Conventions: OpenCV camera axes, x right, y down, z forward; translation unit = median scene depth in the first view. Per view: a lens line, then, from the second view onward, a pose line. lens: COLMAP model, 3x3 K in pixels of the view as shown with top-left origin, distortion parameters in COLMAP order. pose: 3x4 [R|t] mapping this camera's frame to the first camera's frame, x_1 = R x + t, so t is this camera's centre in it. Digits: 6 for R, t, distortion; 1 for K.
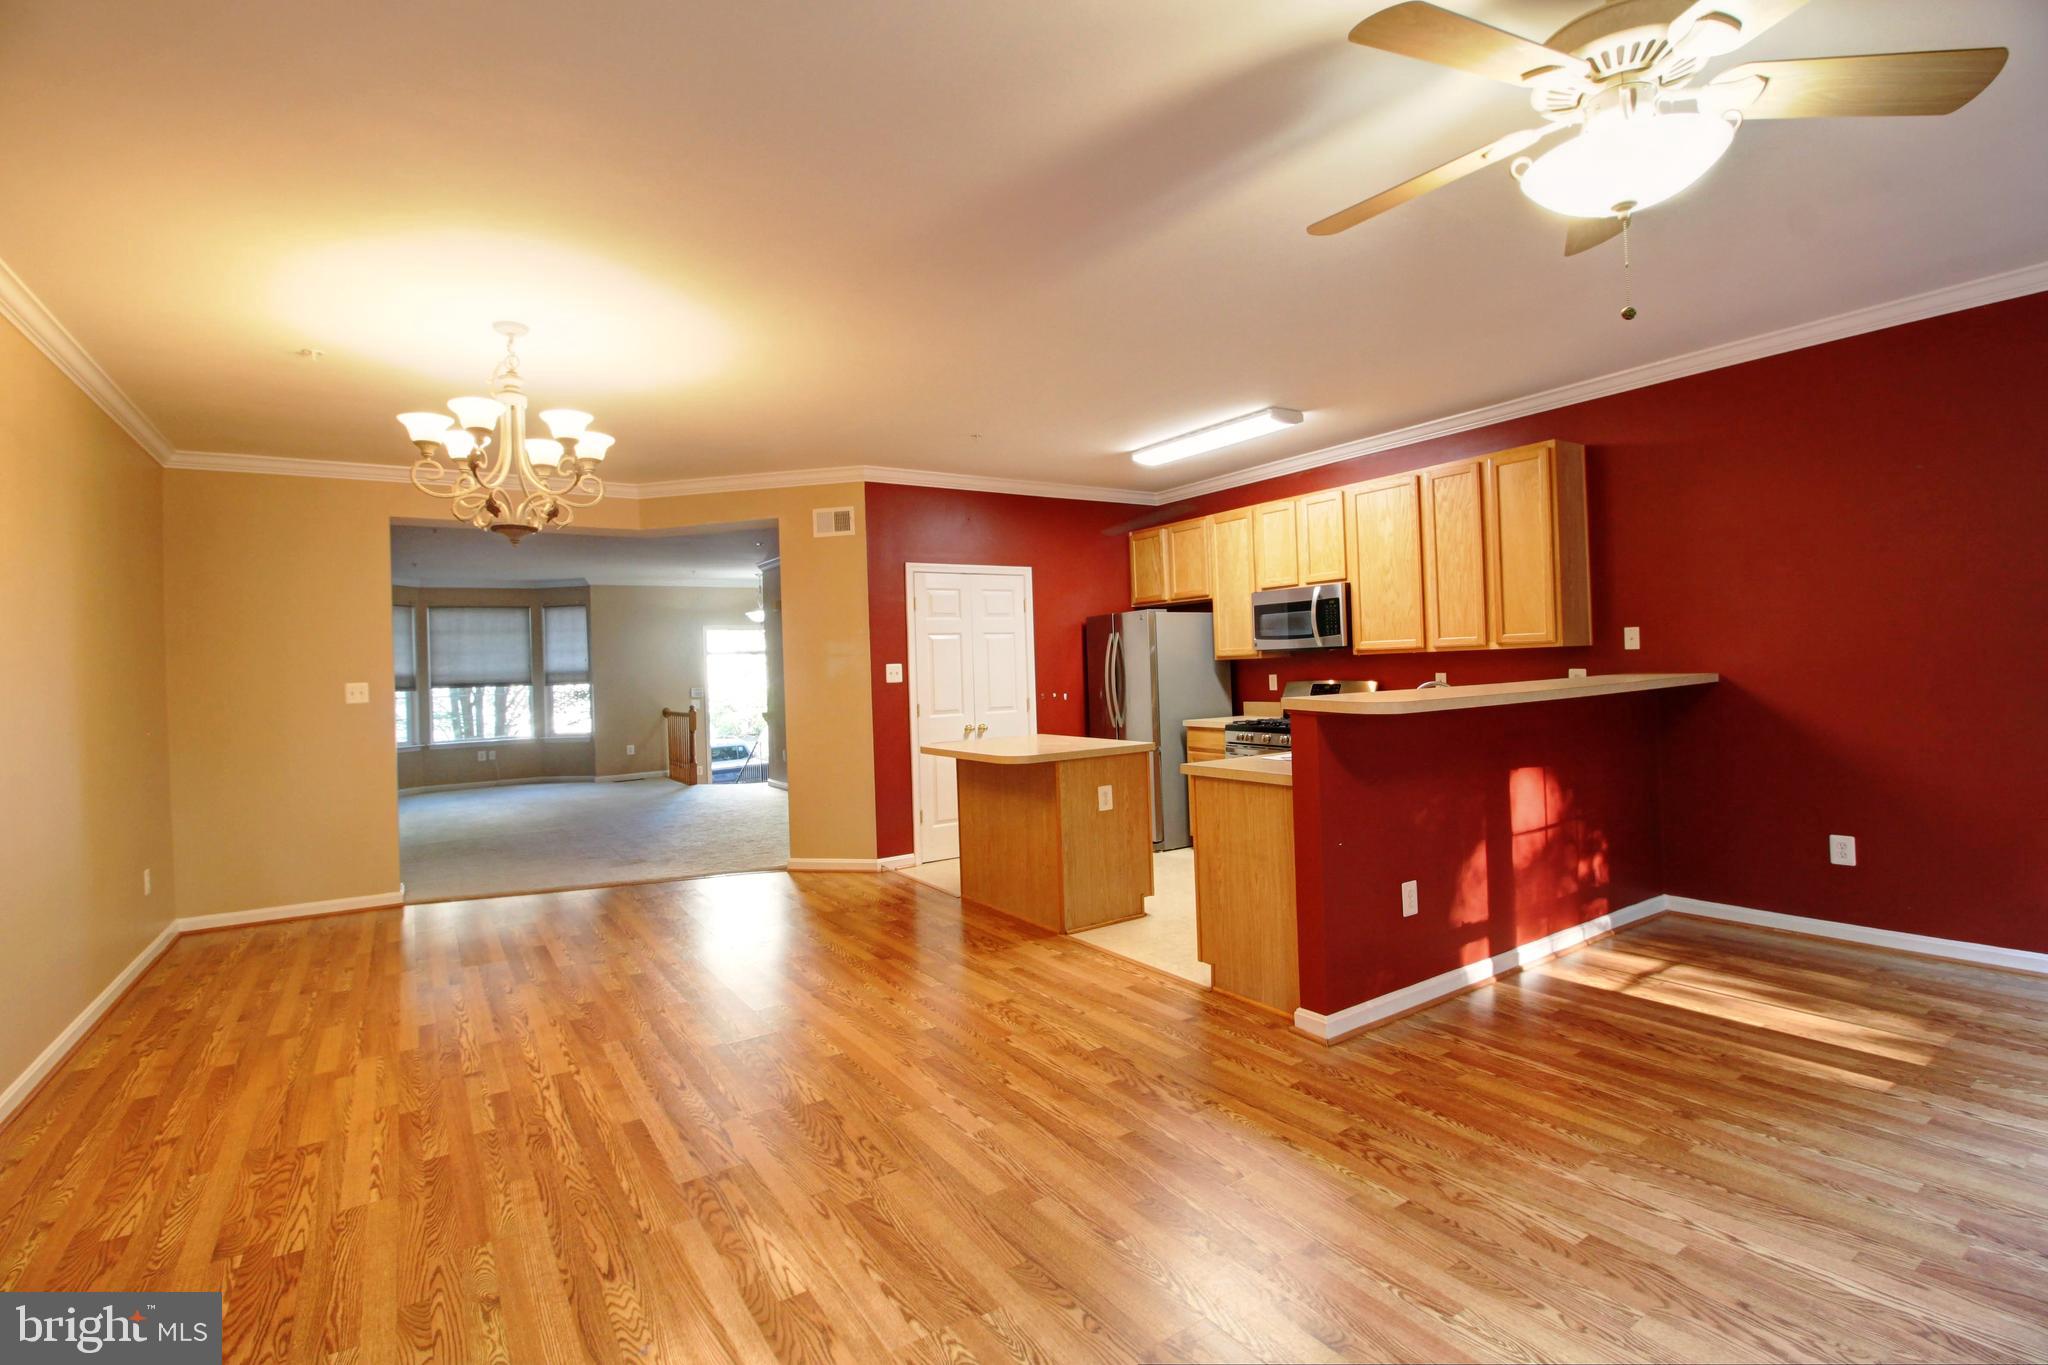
lens RADIAL K [[950.9, 0, 1020.9], [0, 950.9, 682.6], [0, 0, 1]] dist [-0.018159, -0.002674]
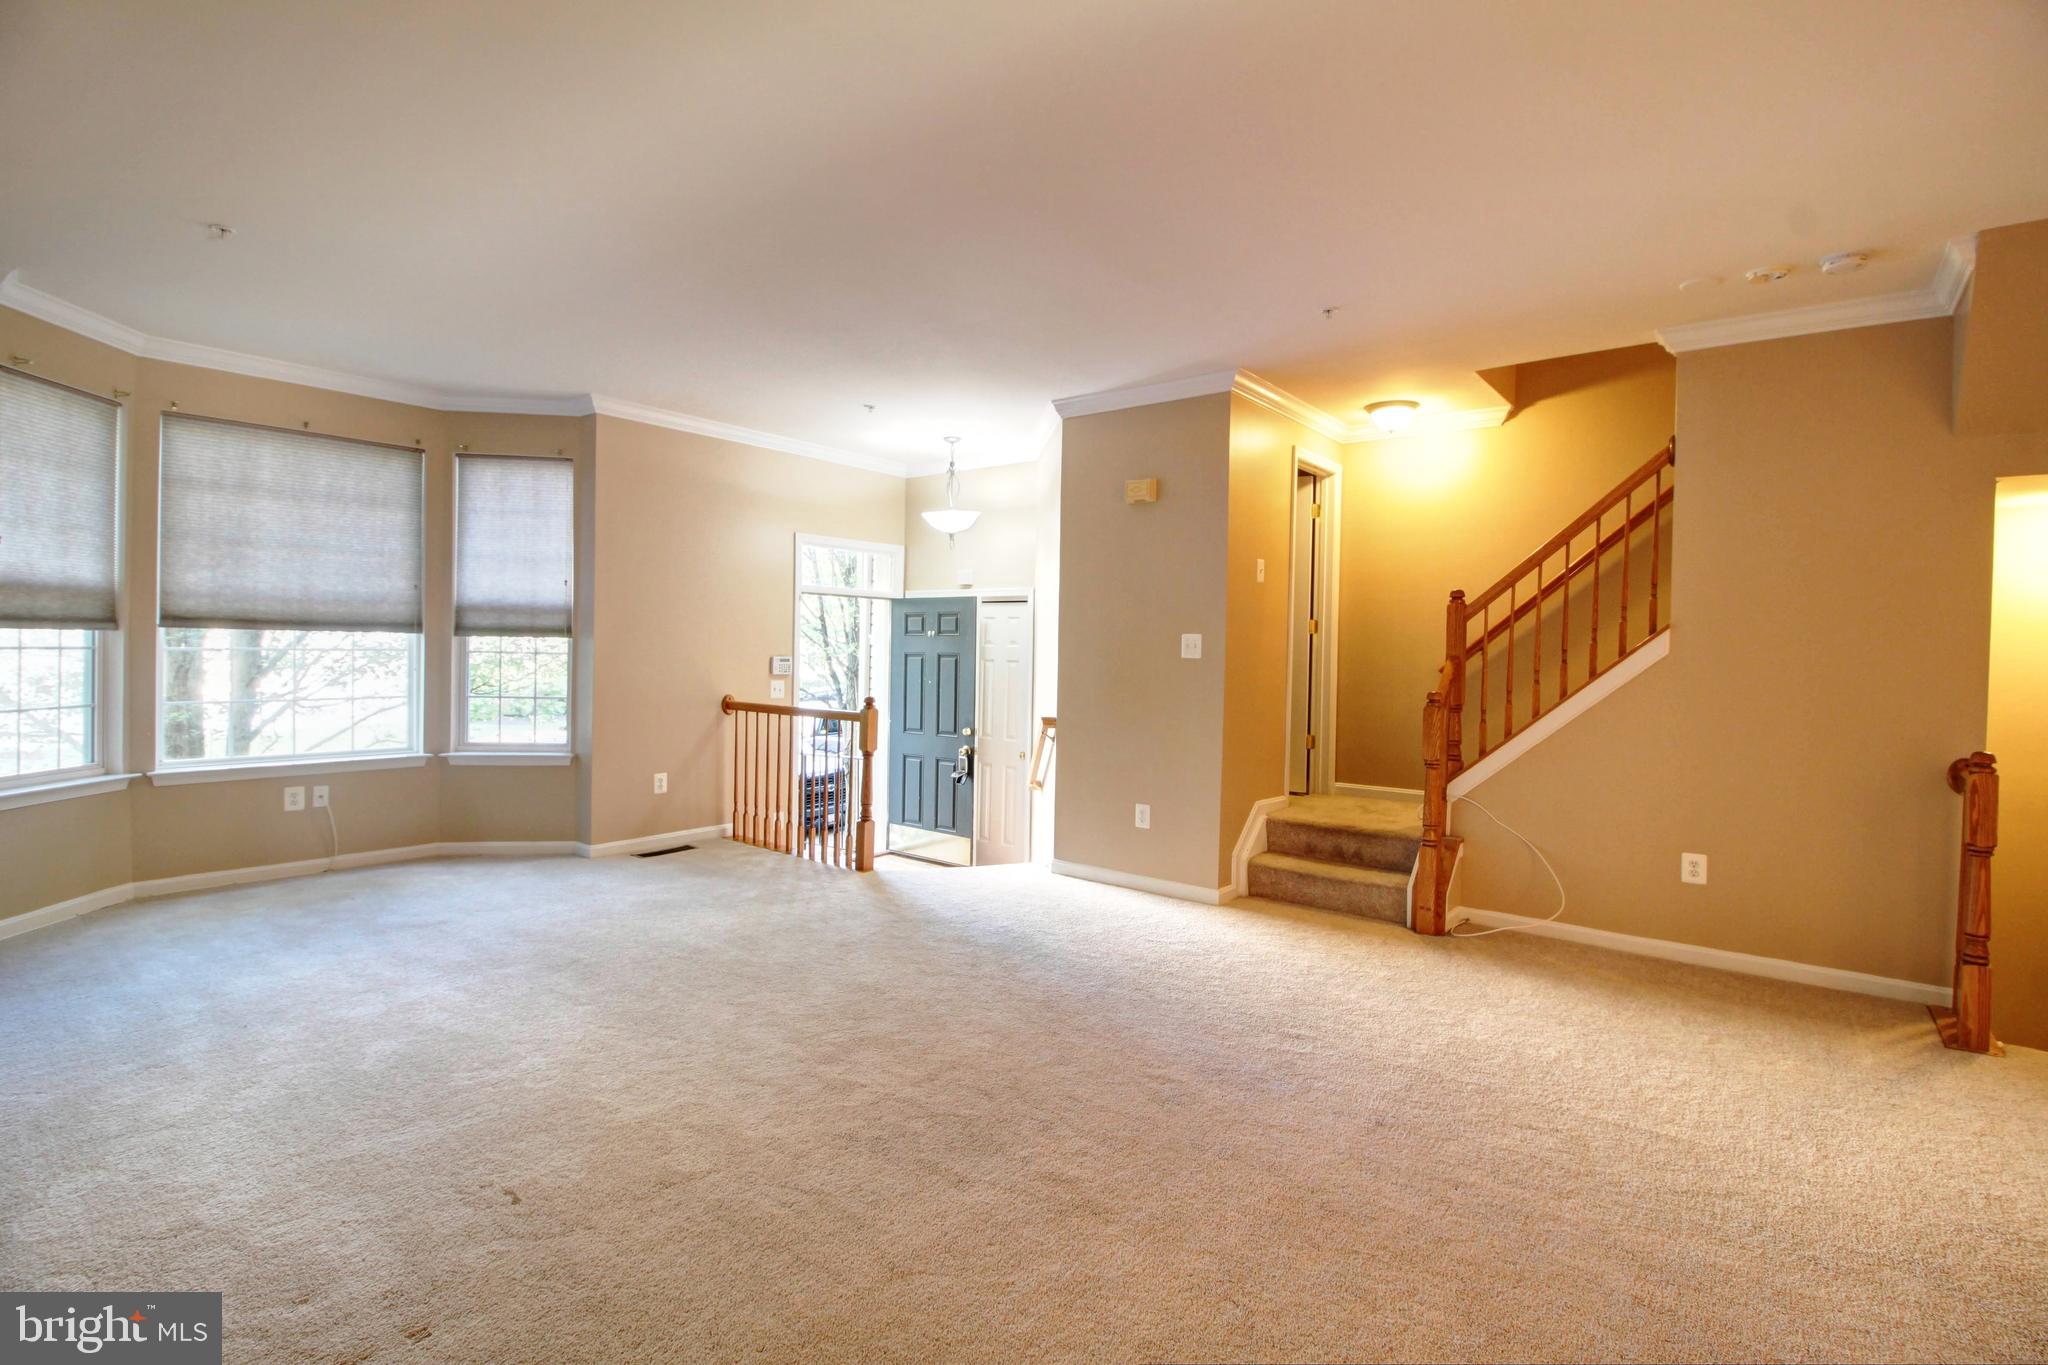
lens RADIAL K [[950.9, 0, 1042.1], [0, 950.9, 672.9], [0, 0, 1]] dist [-0.018159, -0.002674]
pose [[0.950338, 0.040571, 0.308563, -0.378098], [-0.044307, 0.999005, 0.005106, 0.006491], [-0.308049, -0.018523, 0.951190, 0.499530]]
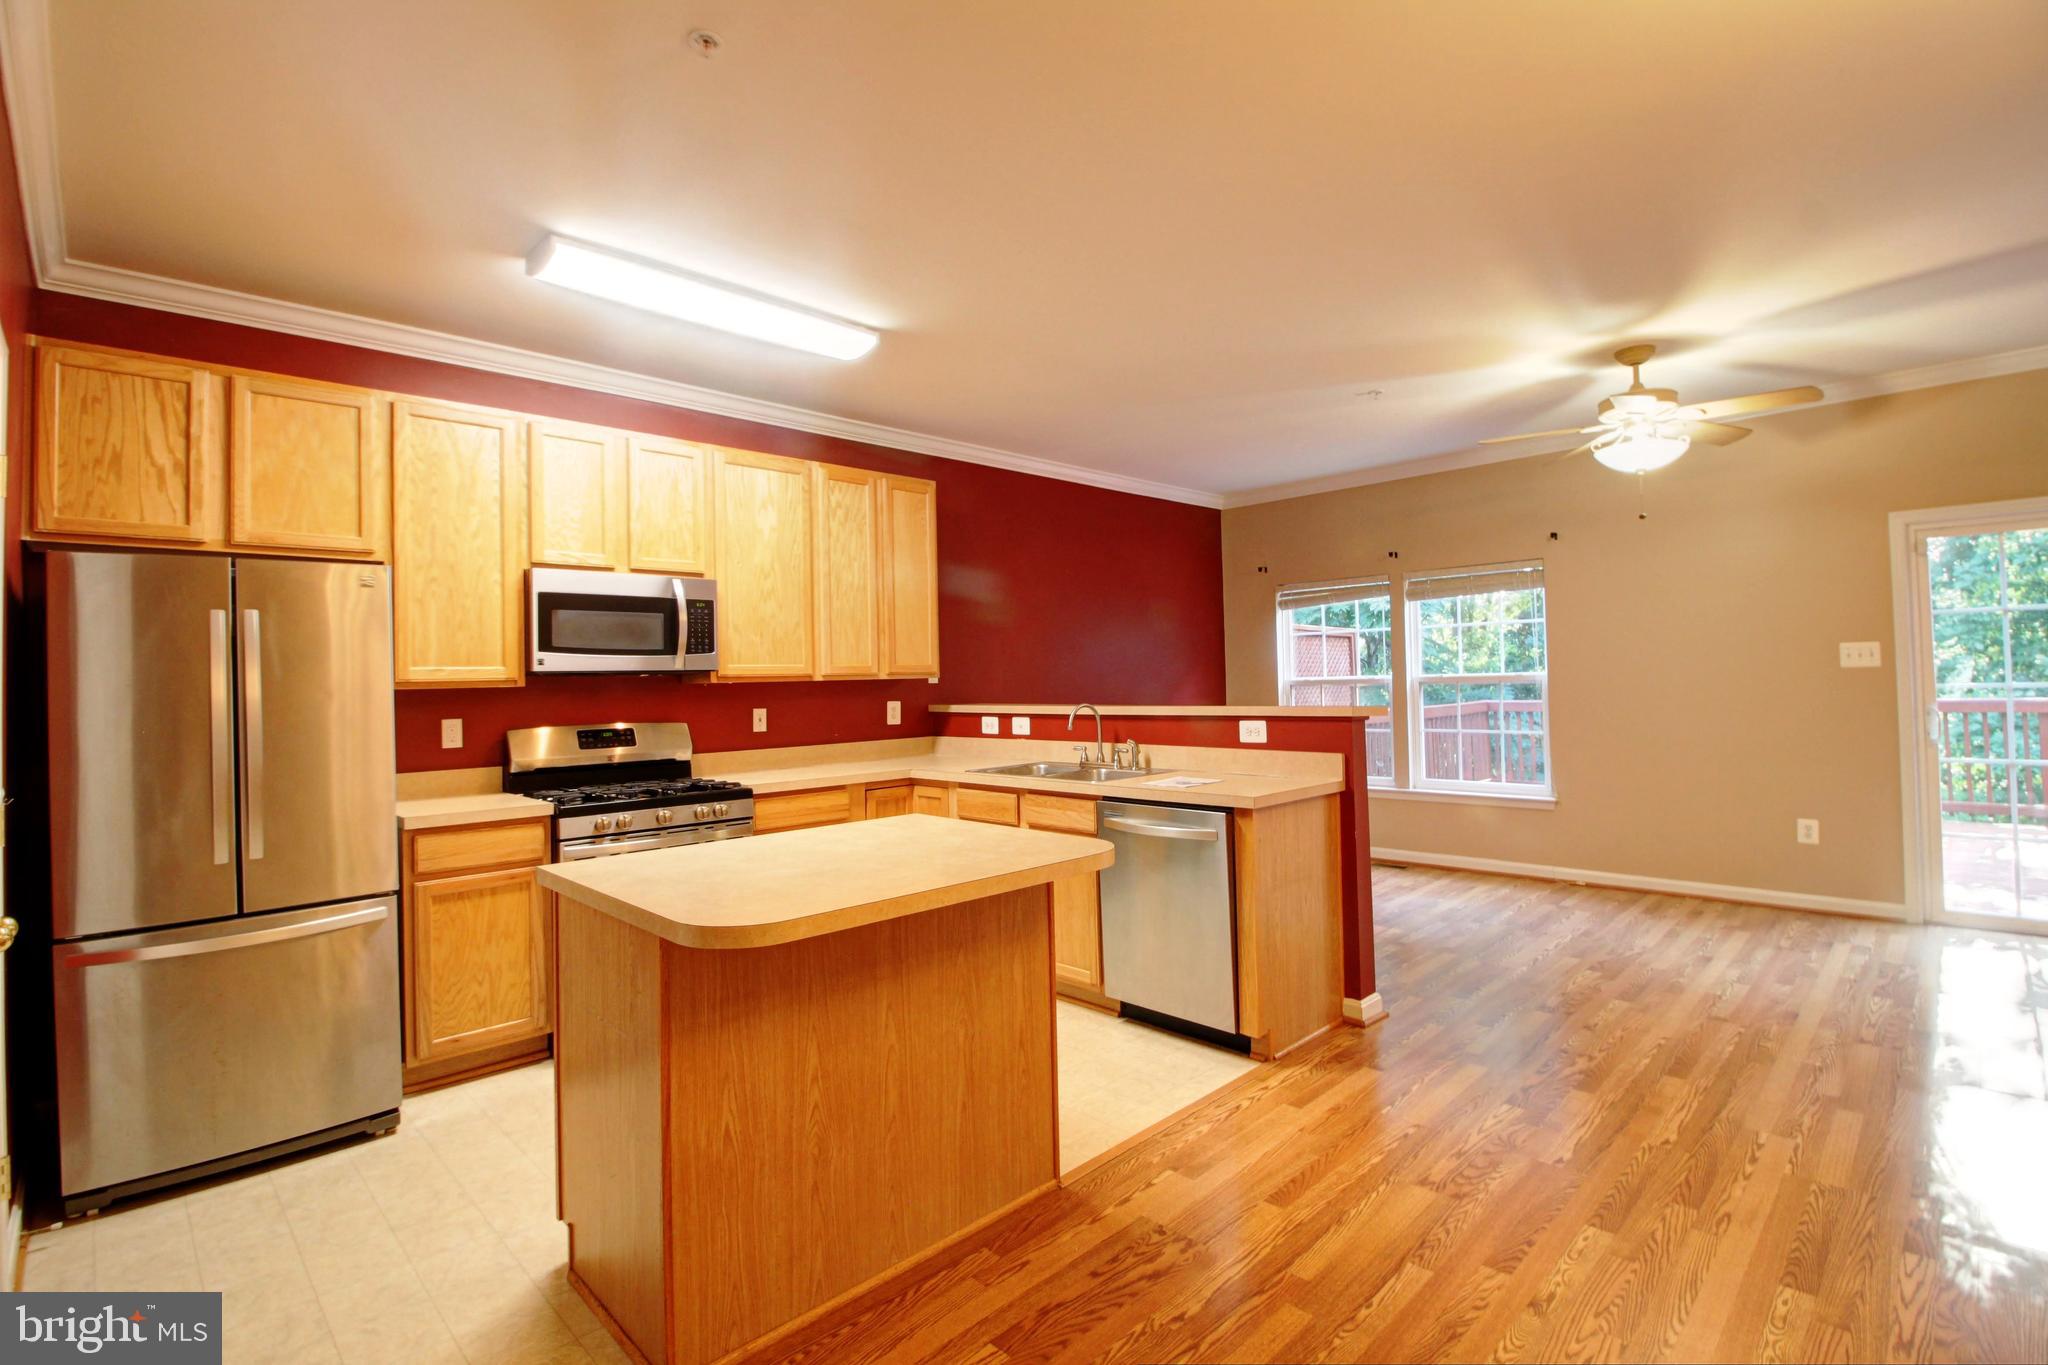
lens RADIAL K [[950.9, 0, 1038.6], [0, 950.9, 673.7], [0, 0, 1]] dist [-0.018159, -0.002674]
pose [[-0.210288, 0.045148, 0.976596, -0.777859], [0.043030, 0.998393, -0.036890, 0.001026], [-0.976692, 0.034265, -0.211893, 1.790056]]
